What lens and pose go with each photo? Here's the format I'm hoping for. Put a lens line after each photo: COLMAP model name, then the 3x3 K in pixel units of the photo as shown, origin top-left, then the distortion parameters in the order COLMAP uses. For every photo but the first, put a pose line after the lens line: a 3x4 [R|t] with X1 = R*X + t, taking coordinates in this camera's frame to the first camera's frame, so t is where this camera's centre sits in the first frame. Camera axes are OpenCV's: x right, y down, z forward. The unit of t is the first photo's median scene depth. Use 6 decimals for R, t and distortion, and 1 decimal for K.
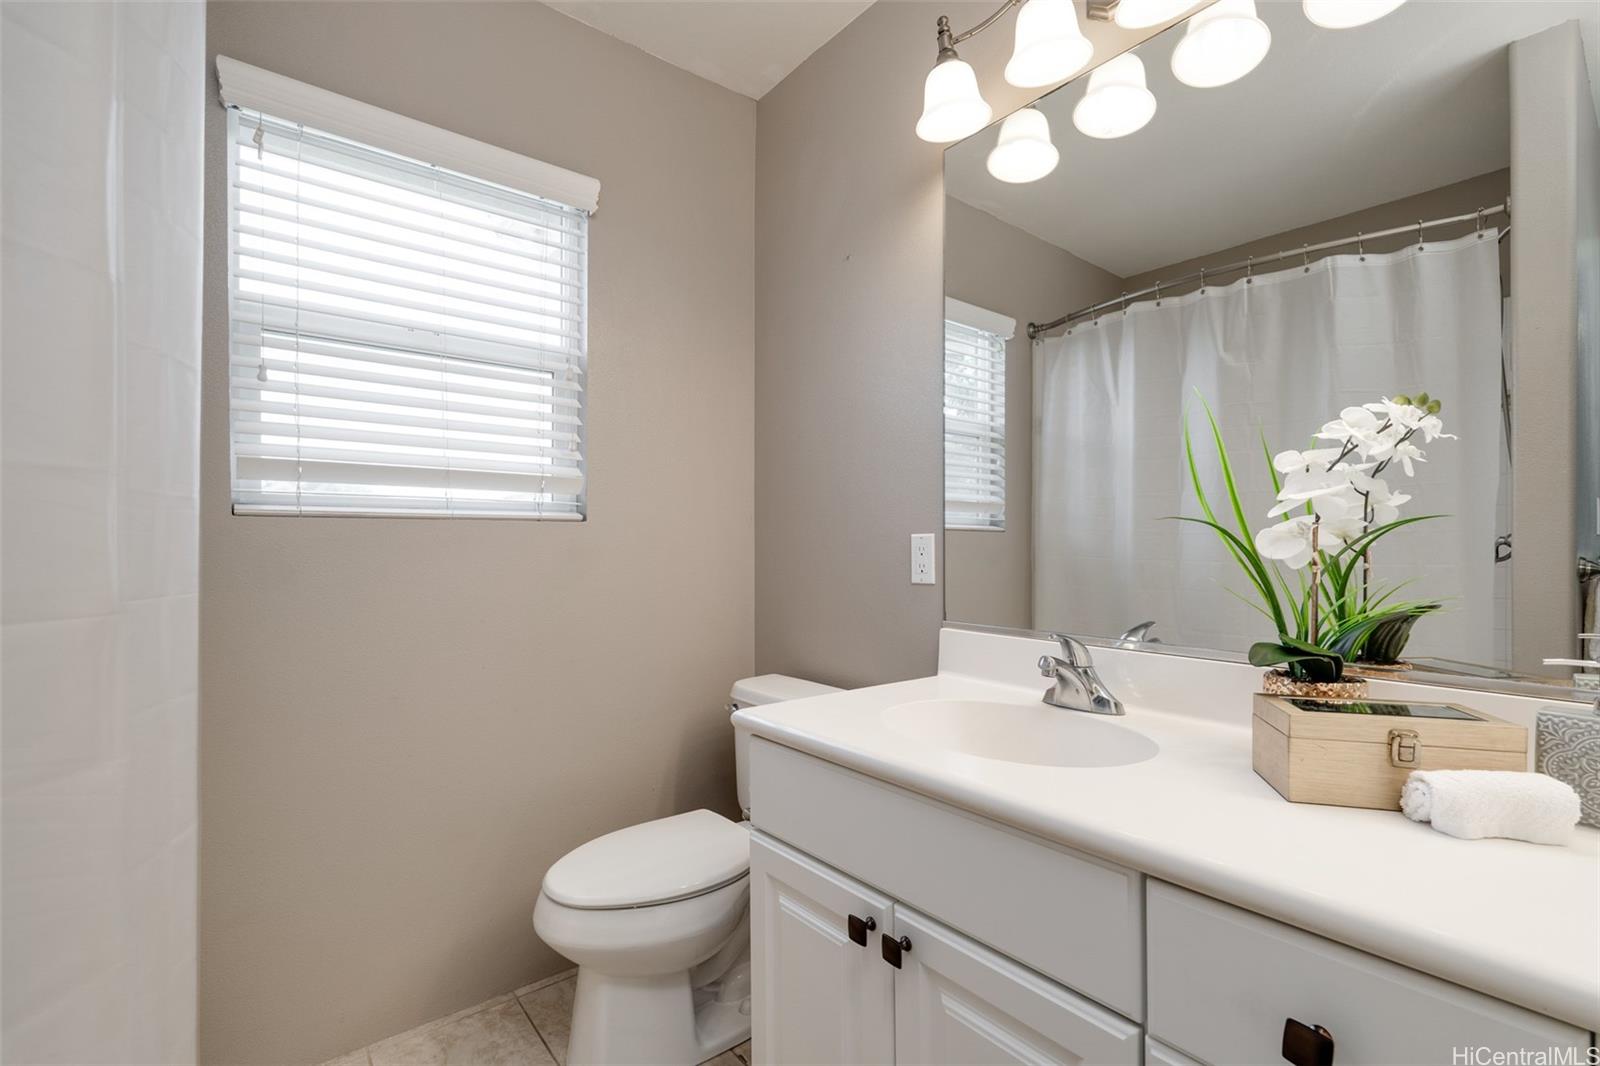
lens RADIAL K [[723.3, 0, 809.5], [0, 723.3, 532.9], [0, 0, 1]] dist [-0.004156, -0.000052]
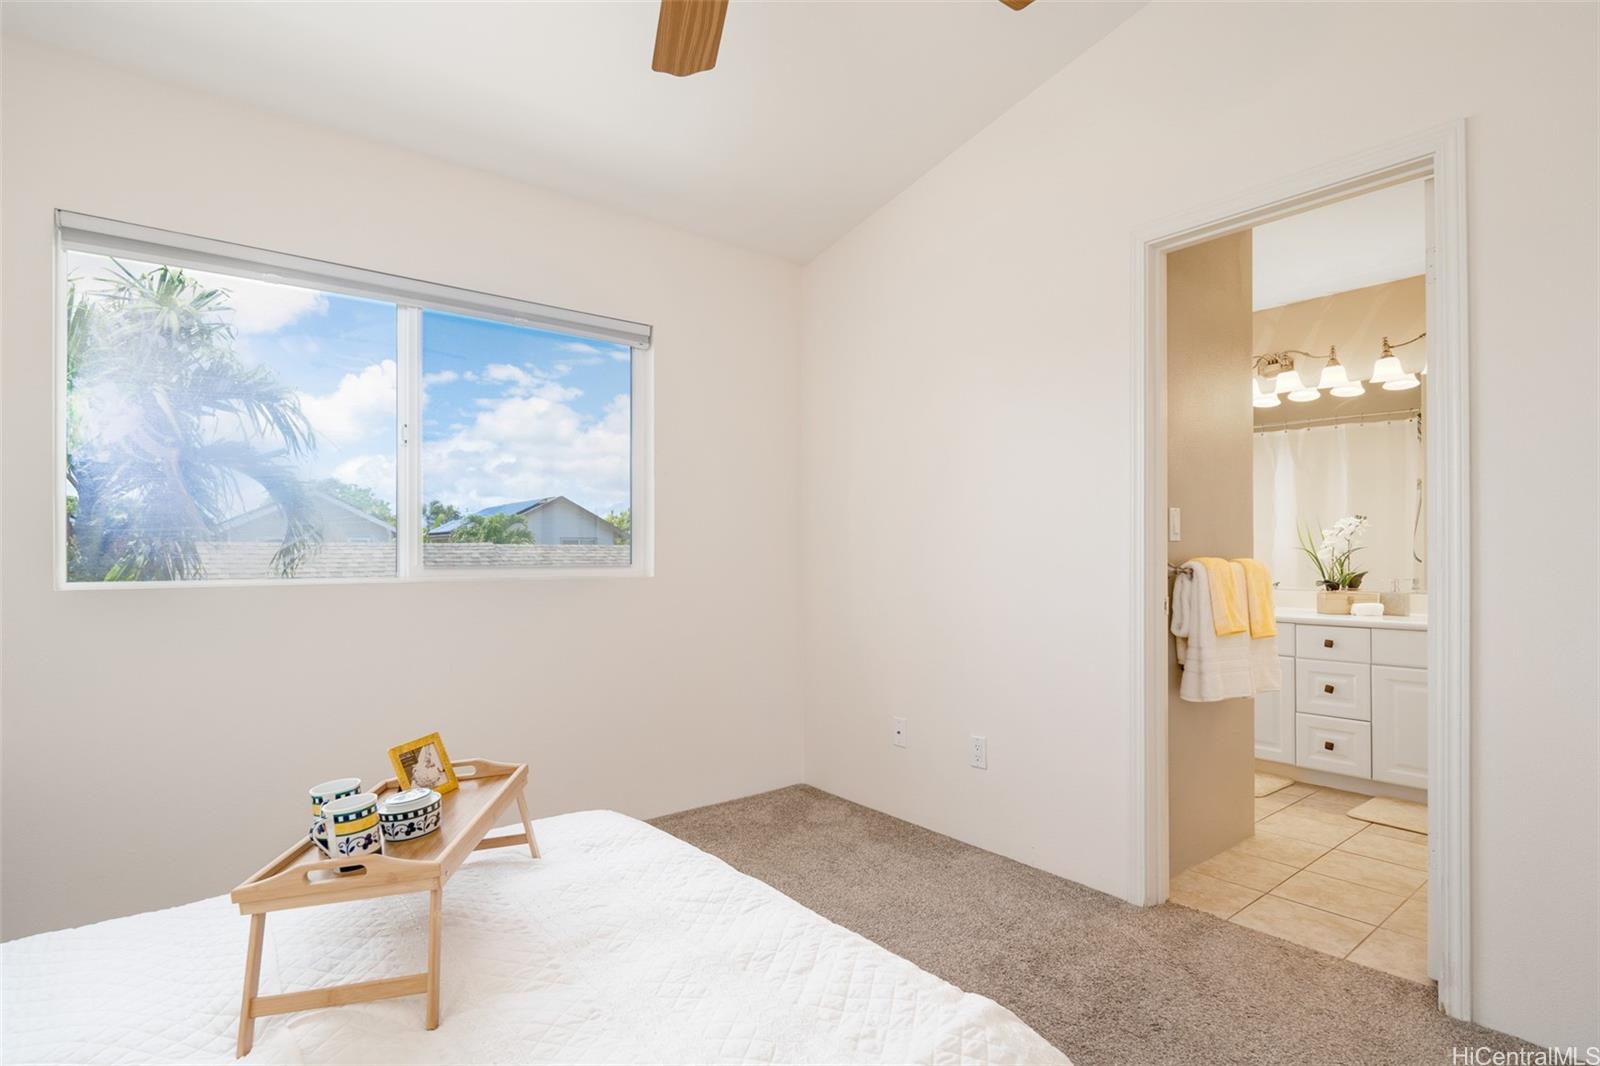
lens RADIAL K [[805.9, 0, 802.1], [0, 805.9, 542.9], [0, 0, 1]] dist [-0.000431, 0.000019]
pose [[0.999960, -0.008816, -0.001349, -1.949027], [0.008826, 0.999930, 0.007826, -0.096476], [0.001280, -0.007837, 0.999968, -3.027276]]
